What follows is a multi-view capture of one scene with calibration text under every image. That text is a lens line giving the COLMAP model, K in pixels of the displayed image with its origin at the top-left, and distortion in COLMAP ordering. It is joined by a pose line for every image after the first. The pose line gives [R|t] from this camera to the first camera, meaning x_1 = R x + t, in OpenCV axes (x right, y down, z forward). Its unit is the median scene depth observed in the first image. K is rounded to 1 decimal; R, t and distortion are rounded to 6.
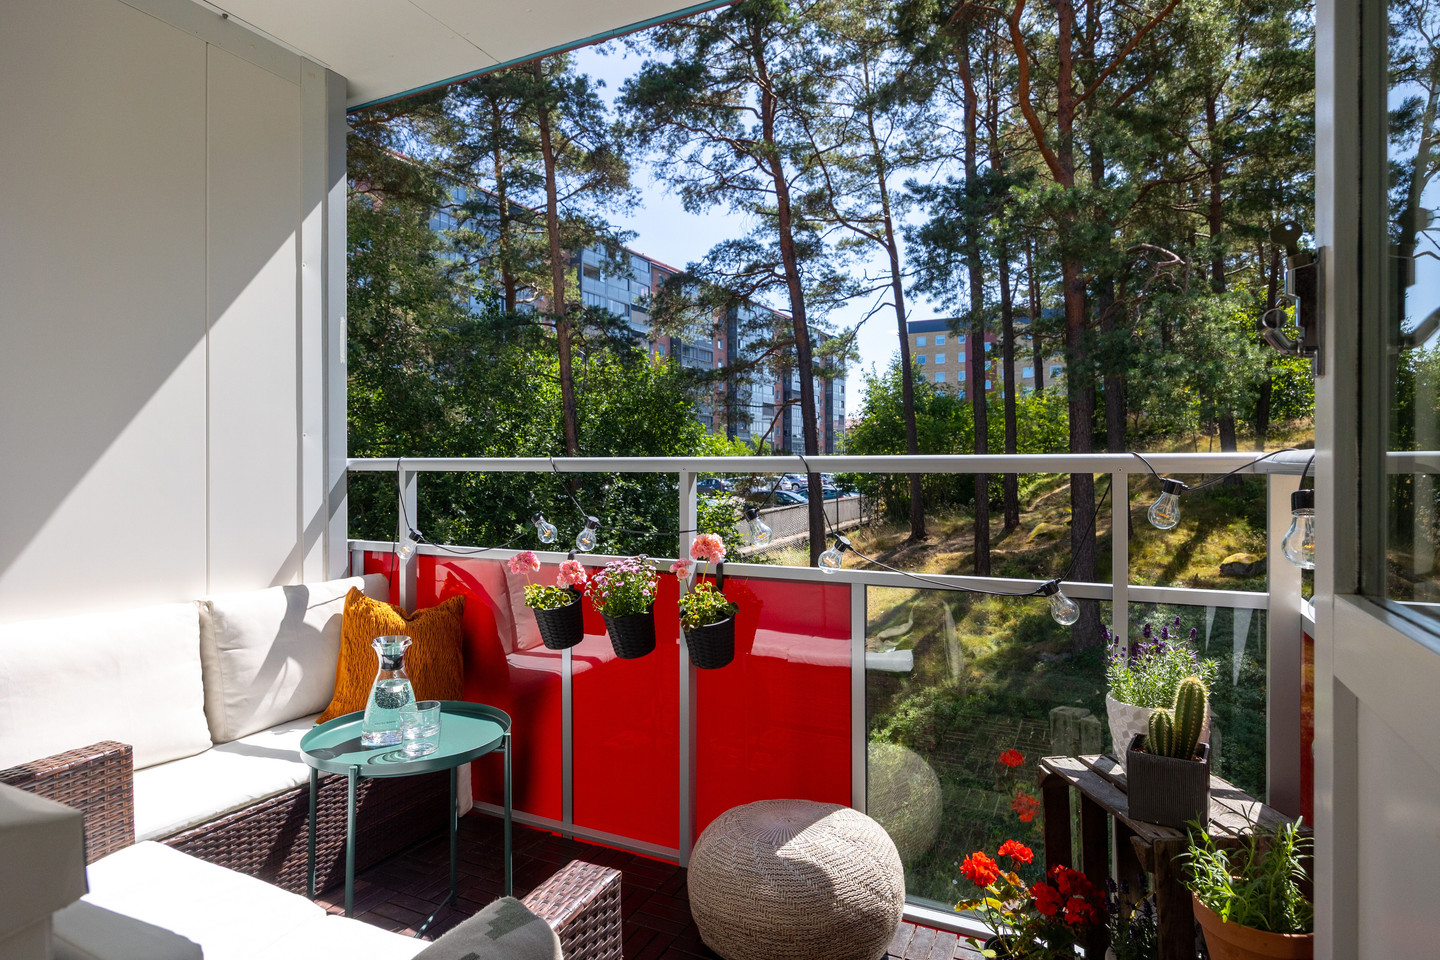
lens RADIAL K [[771.2, 0, 729.9], [0, 771.2, 467.2], [0, 0, 1]] dist [-0.001201, 0.000623]
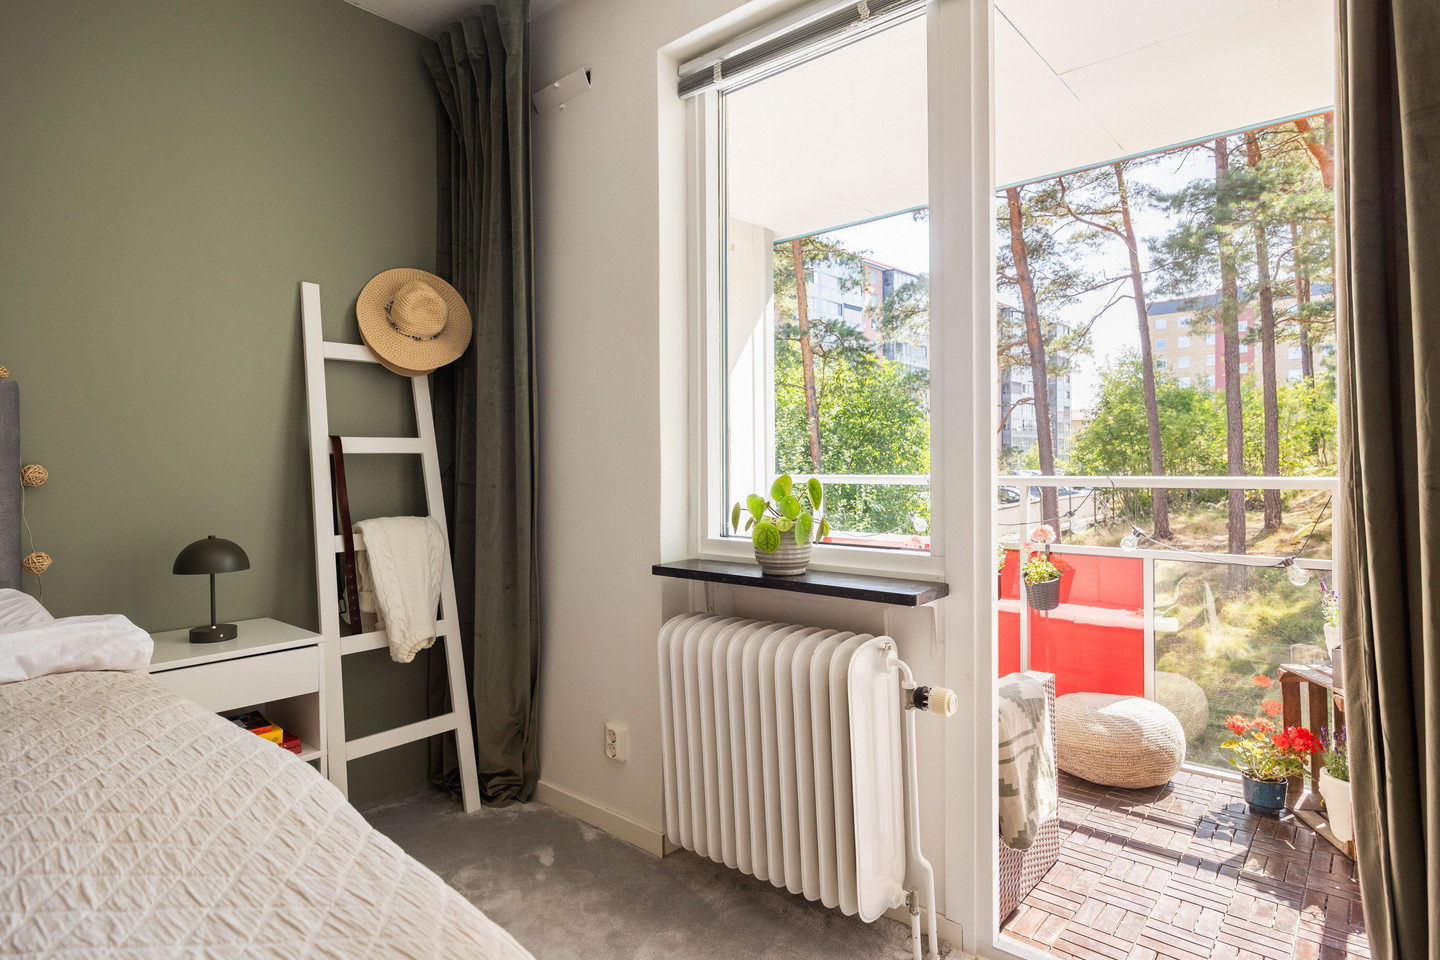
lens RADIAL K [[771.2, 0, 729.9], [0, 771.2, 467.2], [0, 0, 1]] dist [-0.001201, 0.000623]
pose [[0.965069, -0.005883, -0.261928, -0.035129], [0.007548, 0.999957, 0.005353, -0.007046], [0.261885, -0.007143, 0.965073, -0.105891]]
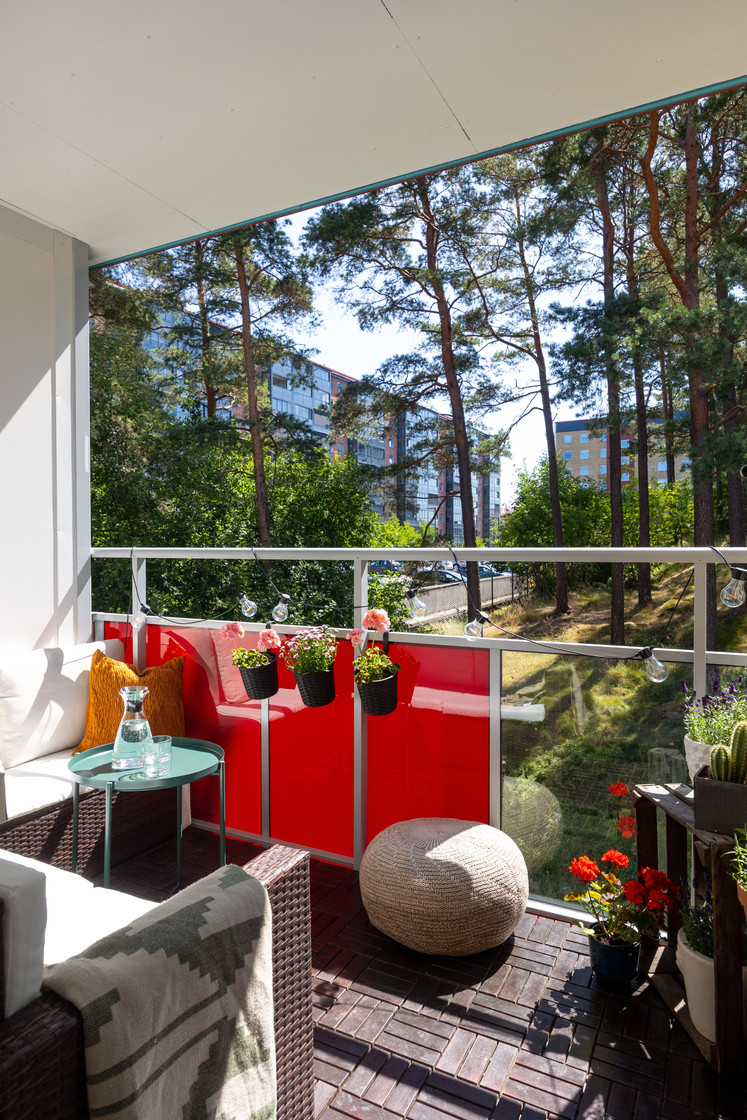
lens RADIAL K [[669.3, 0, 373.5], [0, 669.3, 560.0], [0, 0, 1]] dist [0.002976, -0.000139]
pose [[0.999243, 0.000448, -0.038896, 0.001556], [0.000154, 0.999880, 0.015496, -0.001677], [0.038898, -0.015490, 0.999123, -0.014642]]
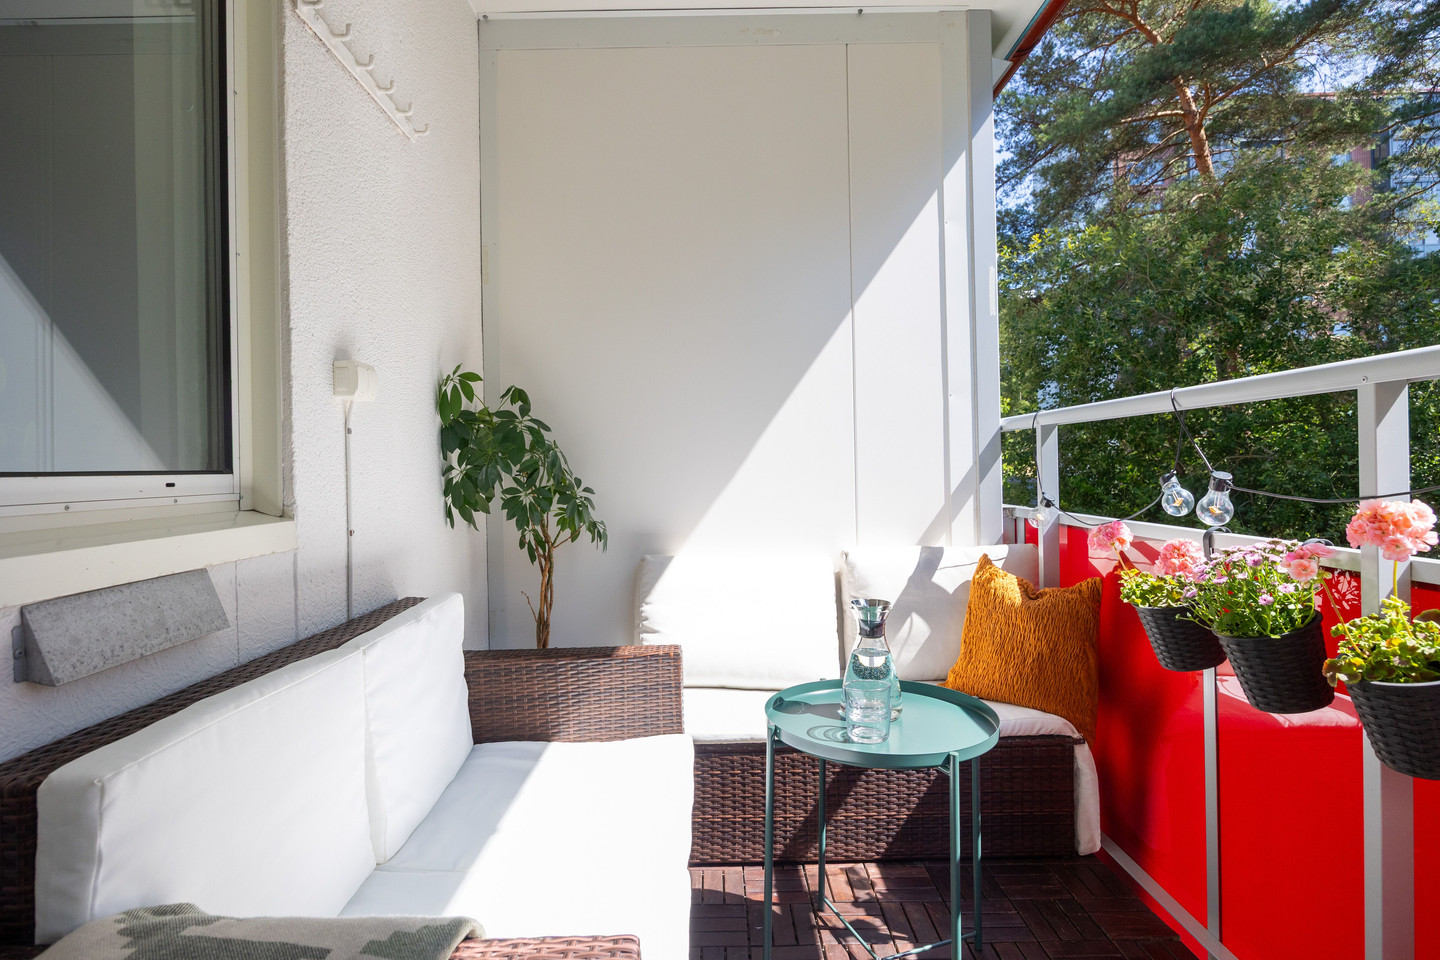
lens RADIAL K [[748.3, 0, 721.6], [0, 748.3, 465.7], [0, 0, 1]] dist [-0.033815, 0.000015]
pose [[0.445532, -0.013541, -0.895164, 0.029418], [0.024672, 0.999692, -0.002843, 0.007833], [0.894926, -0.020819, 0.445728, 0.057203]]
